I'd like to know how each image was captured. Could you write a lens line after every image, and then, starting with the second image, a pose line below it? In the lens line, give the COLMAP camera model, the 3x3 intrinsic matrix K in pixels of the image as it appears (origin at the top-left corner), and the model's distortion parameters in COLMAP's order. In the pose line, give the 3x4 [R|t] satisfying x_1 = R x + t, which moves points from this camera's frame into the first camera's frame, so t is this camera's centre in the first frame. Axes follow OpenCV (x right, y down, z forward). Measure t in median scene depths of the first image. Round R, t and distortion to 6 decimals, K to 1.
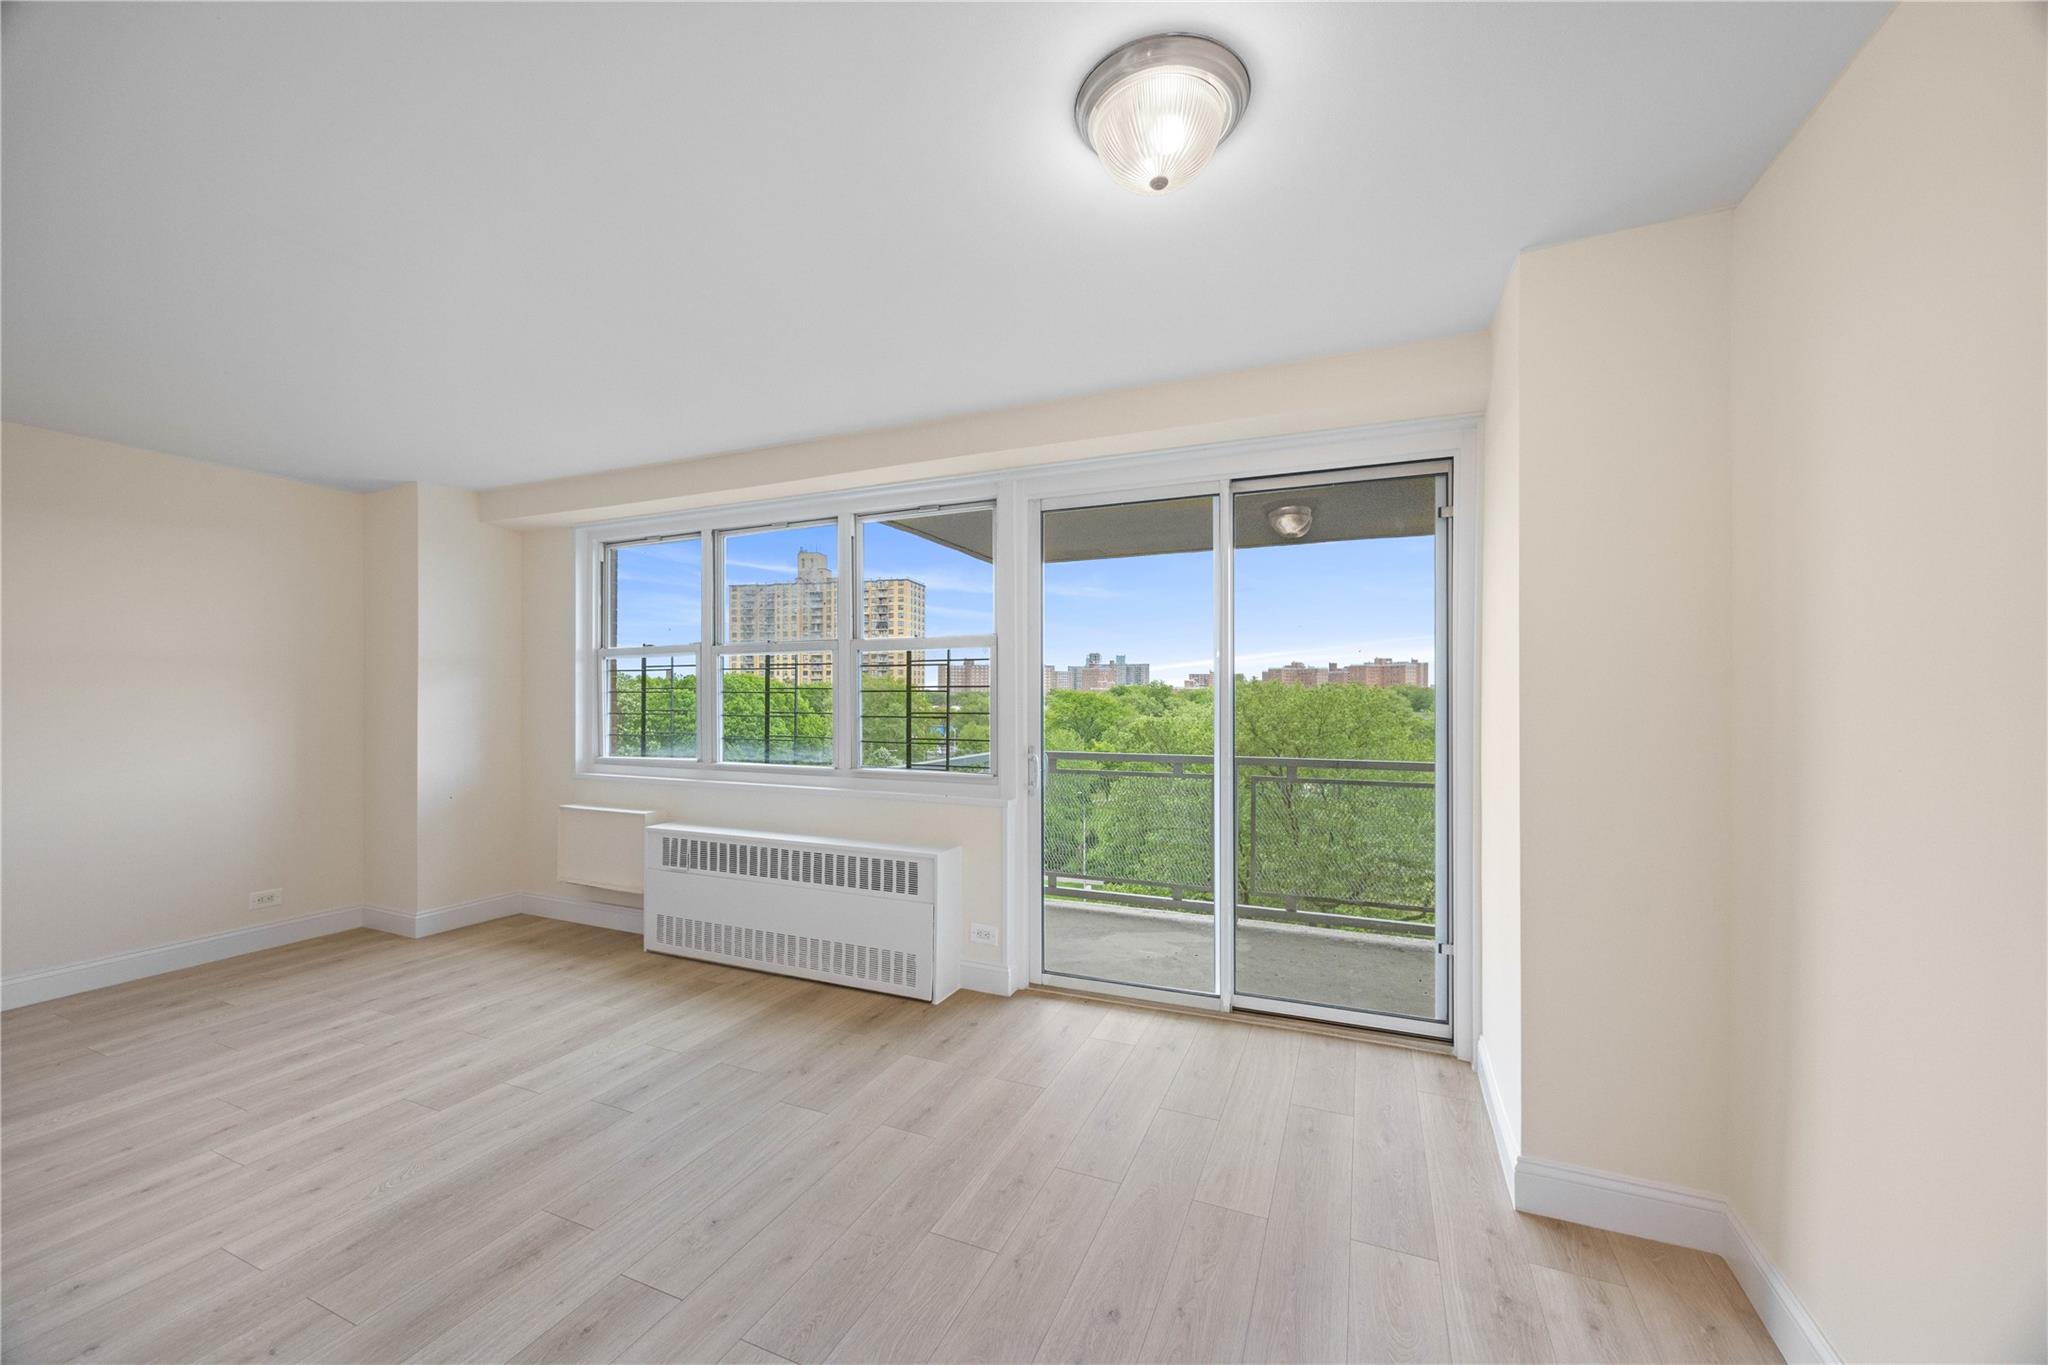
lens RADIAL K [[781.3, 0, 1017.6], [0, 781.3, 702.9], [0, 0, 1]] dist [-0.004754, 0.000431]
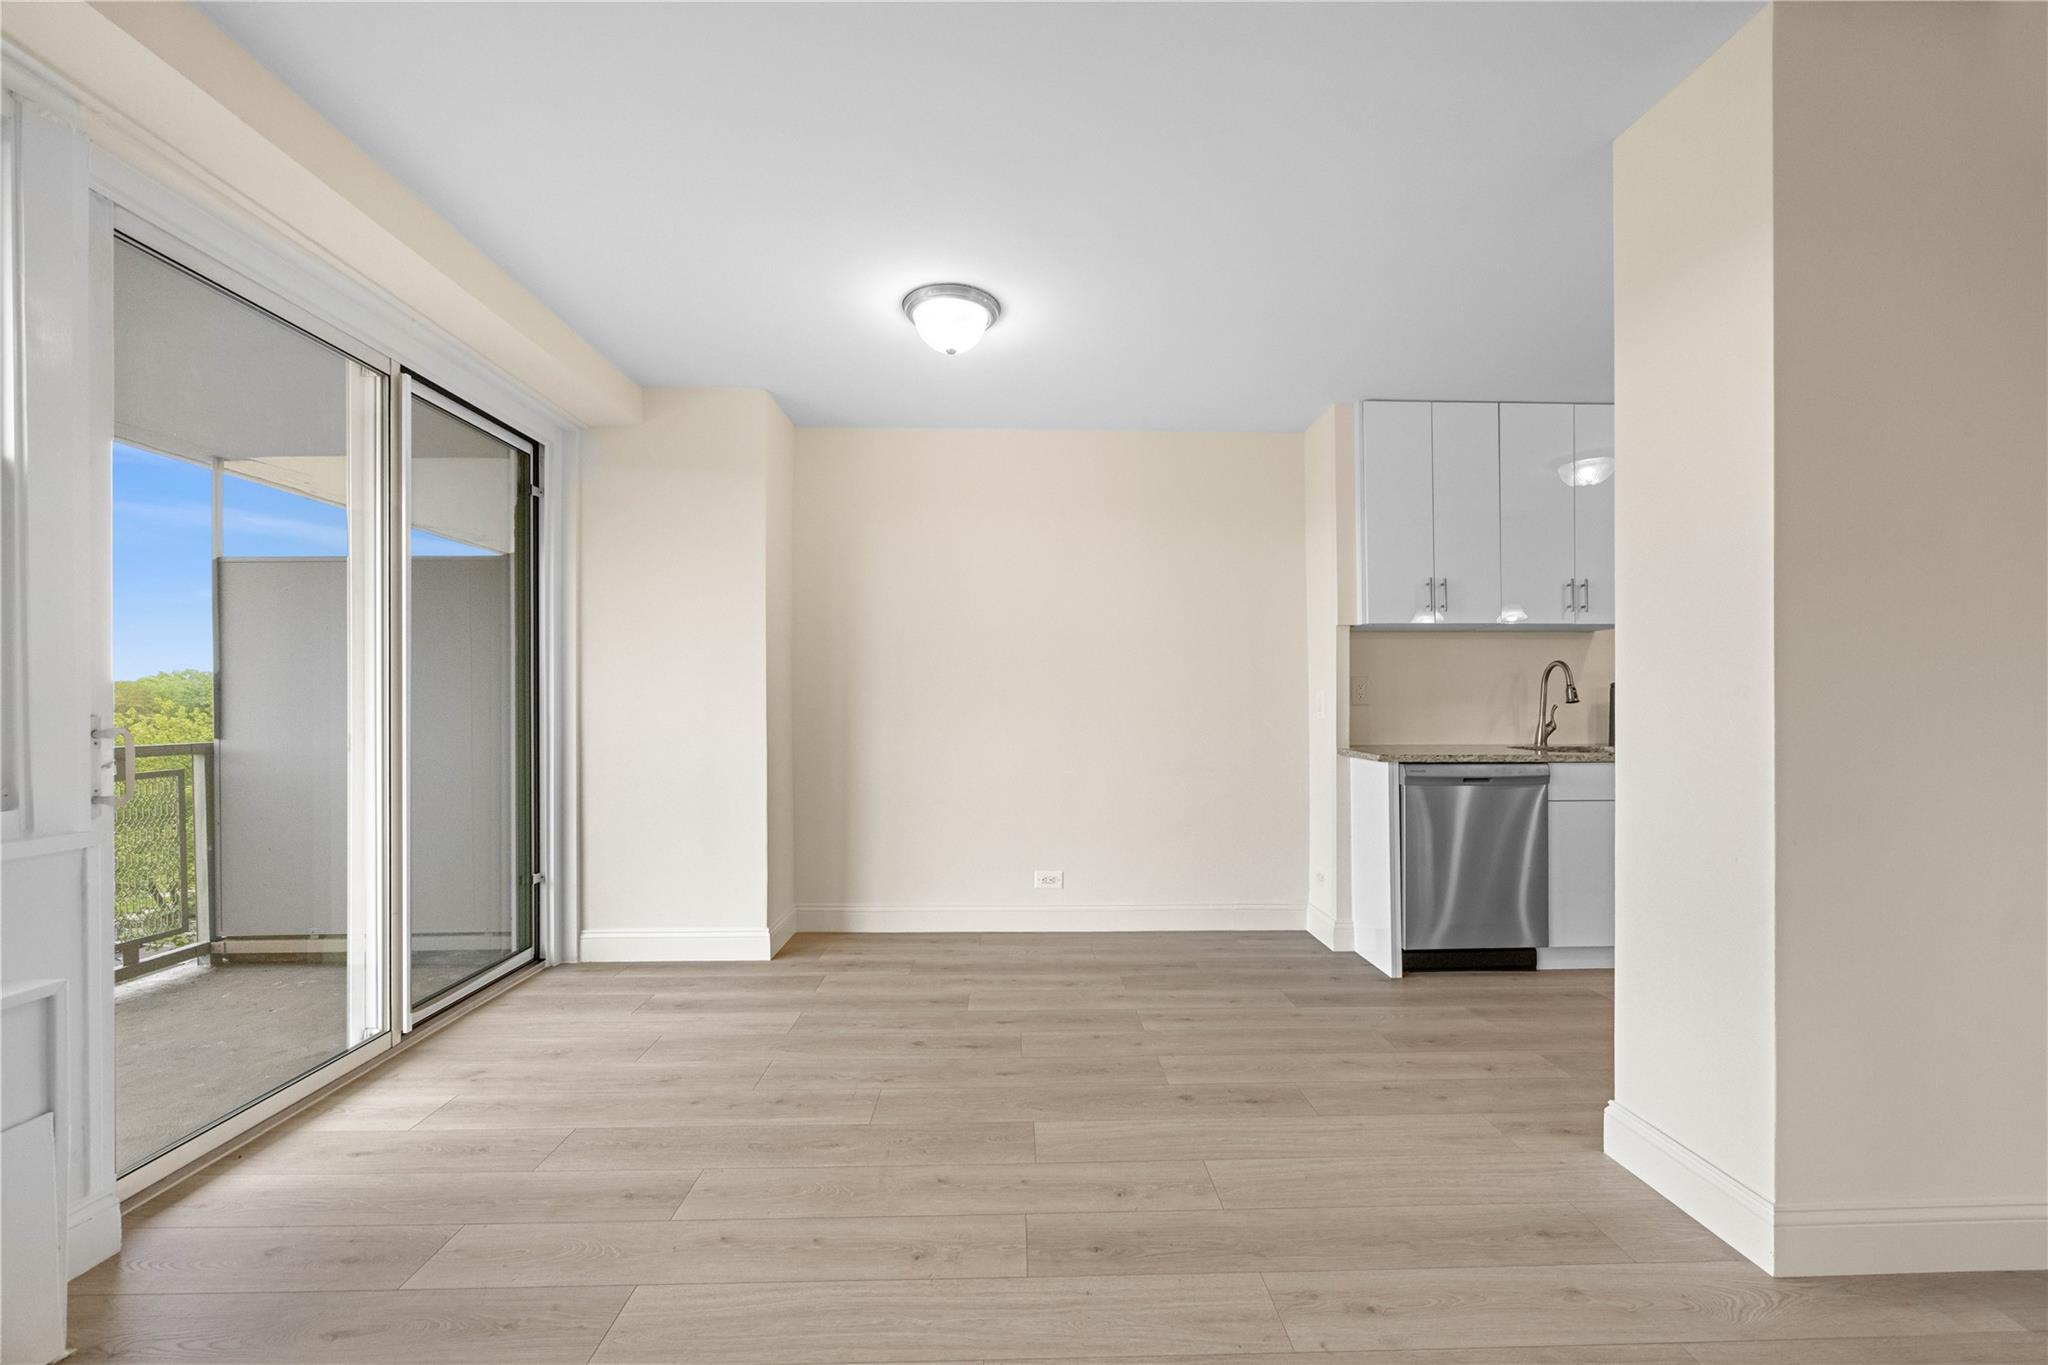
lens RADIAL K [[781.3, 0, 1030.1], [0, 781.3, 708.0], [0, 0, 1]] dist [-0.004754, 0.000431]
pose [[-0.421452, -0.005261, 0.906836, -0.665231], [0.012858, 0.999848, 0.011776, 0.053023], [-0.906760, 0.016623, -0.421320, 0.699525]]
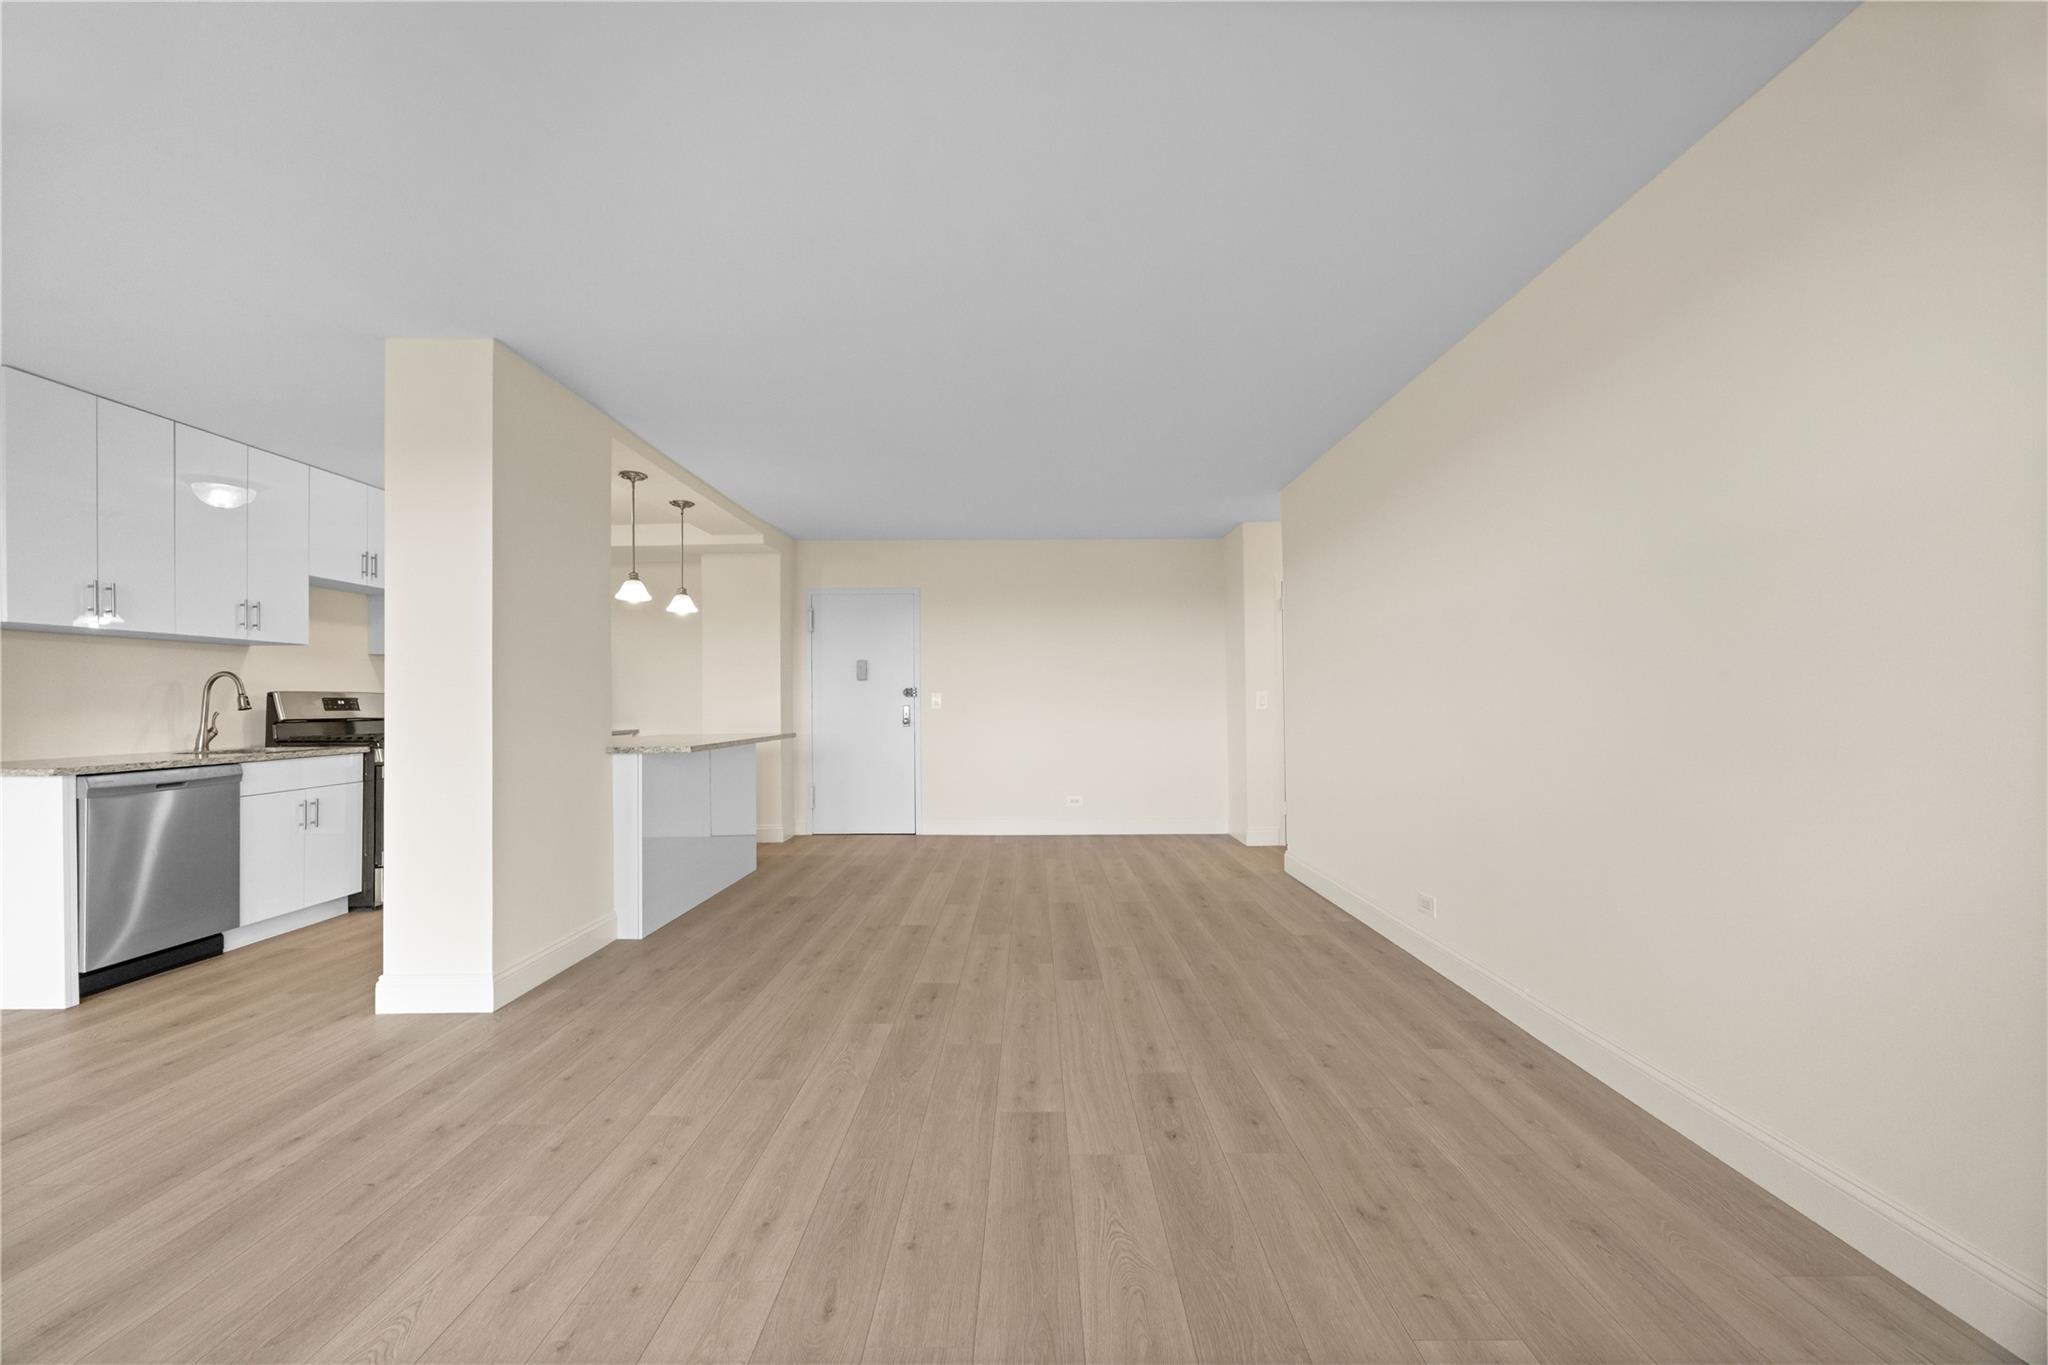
lens RADIAL K [[781.3, 0, 1021.7], [0, 781.3, 684.3], [0, 0, 1]] dist [-0.004754, 0.000431]
pose [[-0.919483, 0.000839, -0.393130, -0.638512], [0.005275, 0.999934, -0.010205, 0.047613], [0.393095, -0.011457, -0.919426, 1.123269]]
